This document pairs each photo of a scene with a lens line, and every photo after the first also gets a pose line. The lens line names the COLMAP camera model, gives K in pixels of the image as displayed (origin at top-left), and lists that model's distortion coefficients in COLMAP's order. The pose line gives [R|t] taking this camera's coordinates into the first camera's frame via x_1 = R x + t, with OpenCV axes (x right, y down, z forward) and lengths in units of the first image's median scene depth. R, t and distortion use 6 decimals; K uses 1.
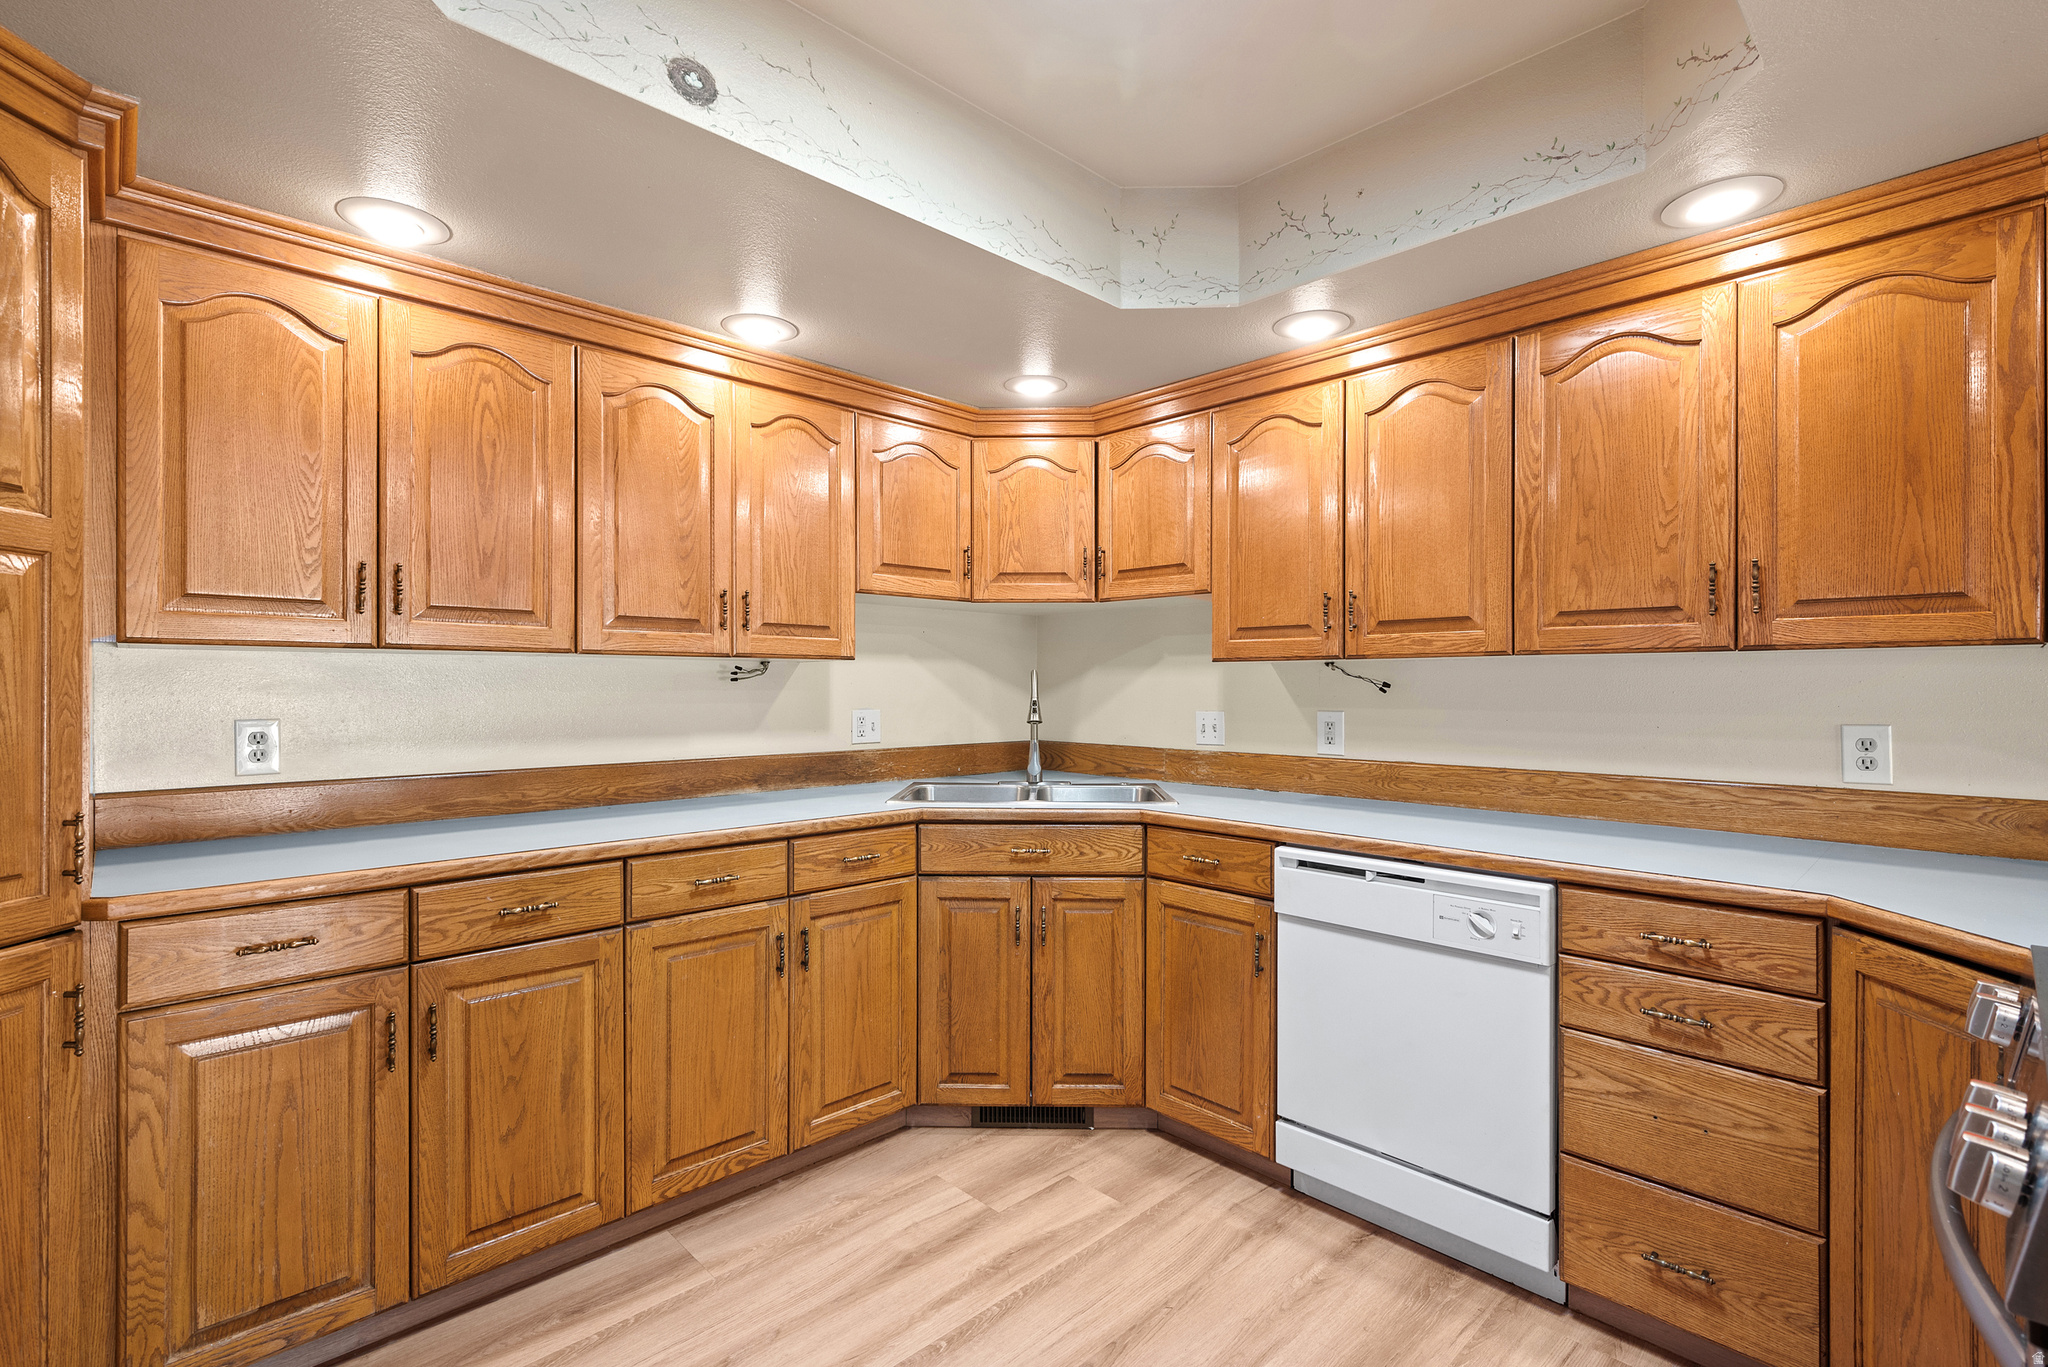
lens RADIAL K [[938.7, 0, 1031.2], [0, 938.7, 696.6], [0, 0, 1]] dist [0.001772, -0.000370]
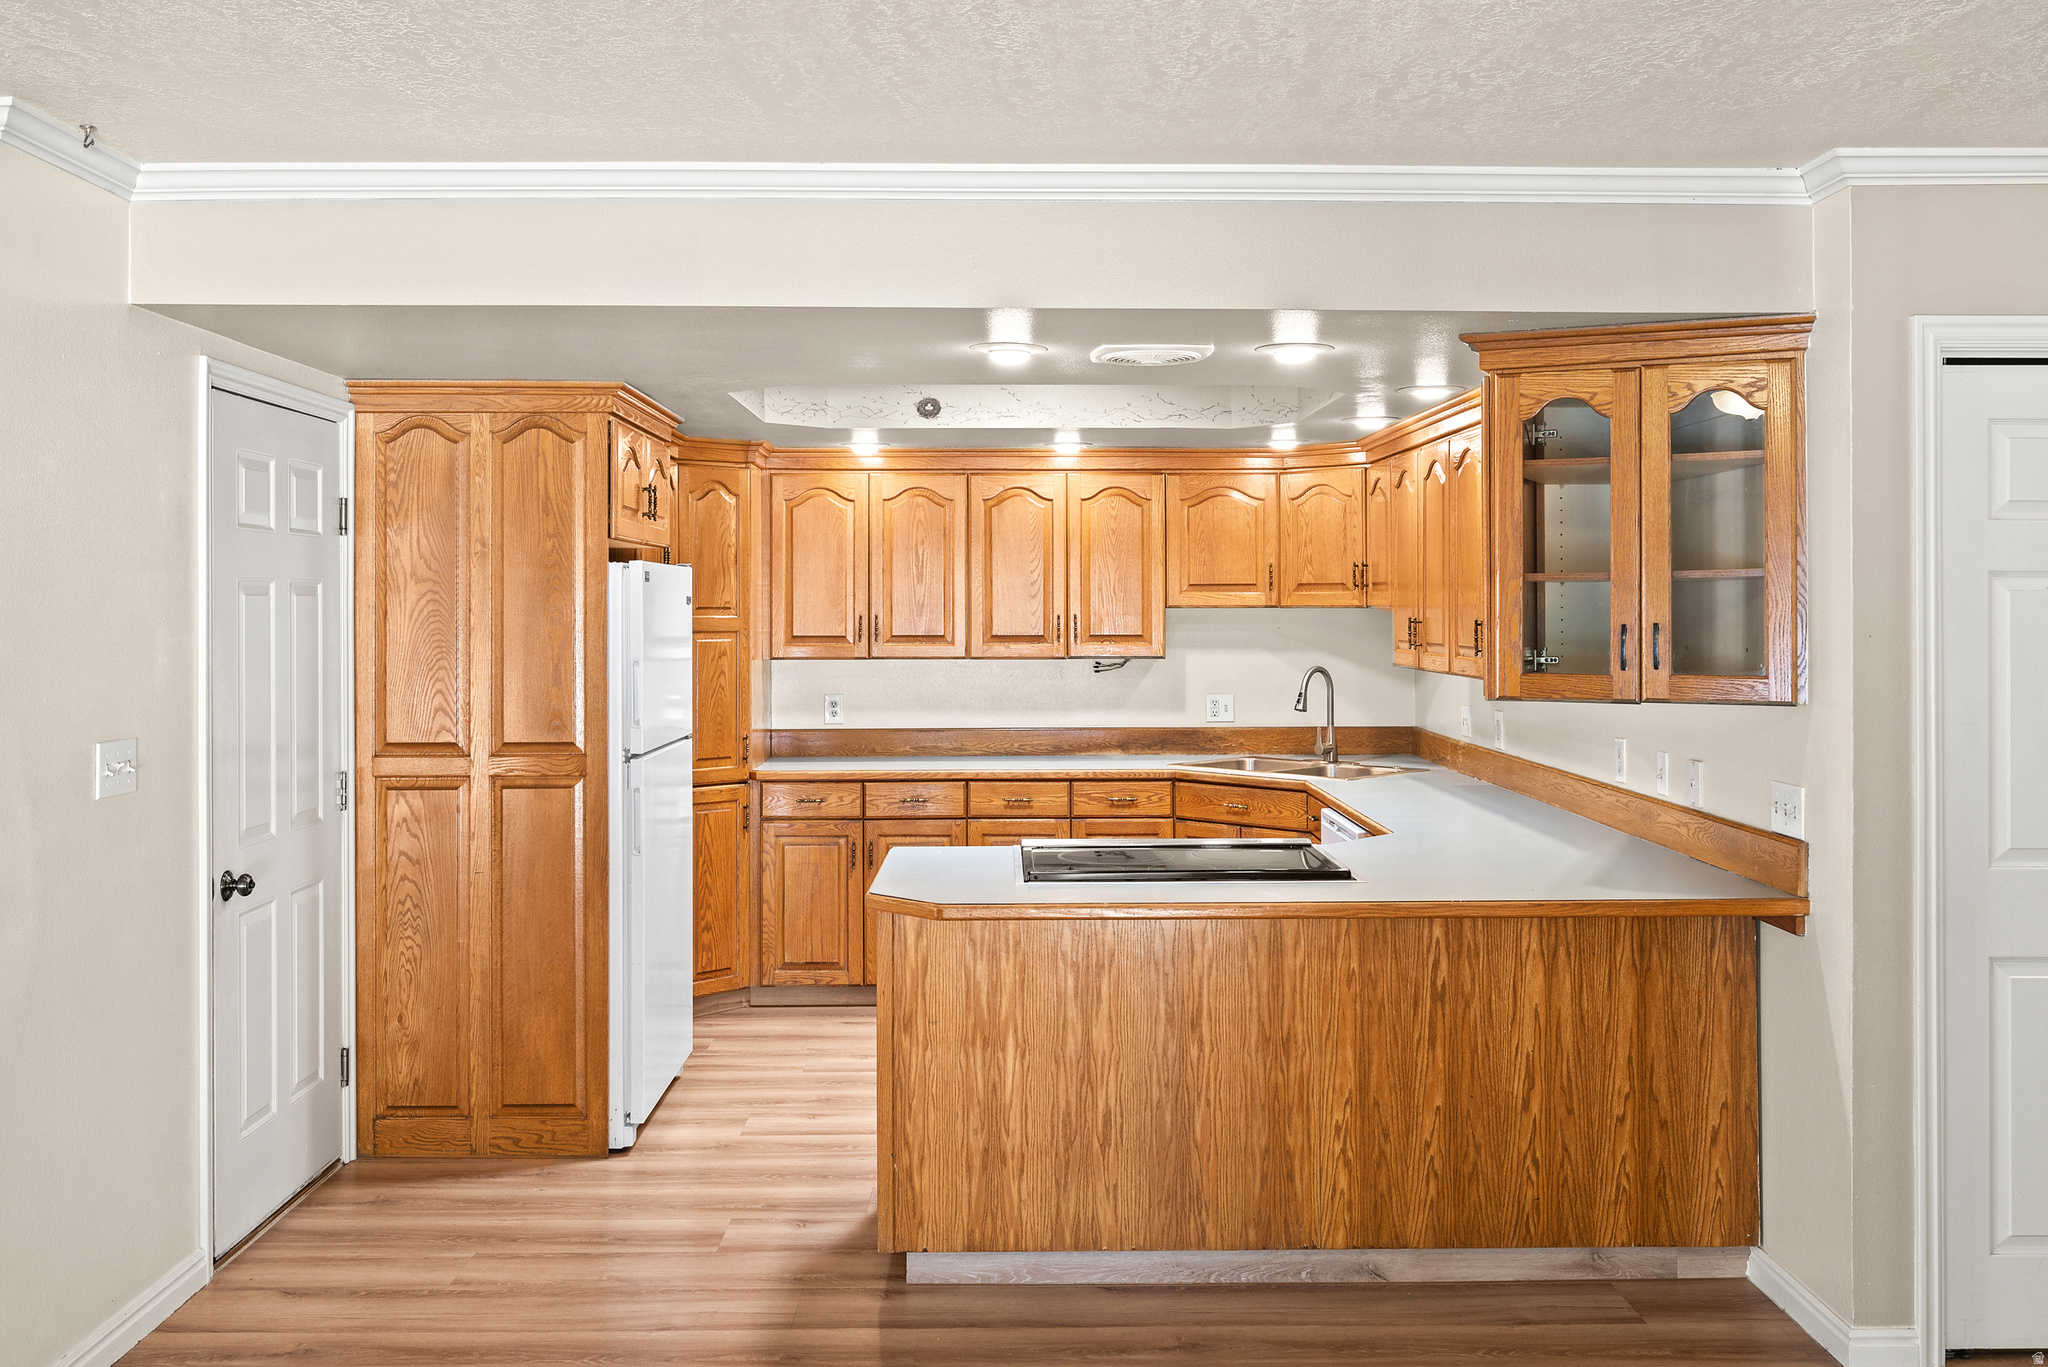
lens RADIAL K [[1778.1, 0, 1021.9], [0, 1778.1, 672.2], [0, 0, 1]] dist [-0.006884, -0.000170]
pose [[0.724311, 0.023932, -0.689058, 1.932931], [-0.004027, 0.999527, 0.030482, -0.132260], [0.689462, -0.019303, 0.724065, -1.335906]]
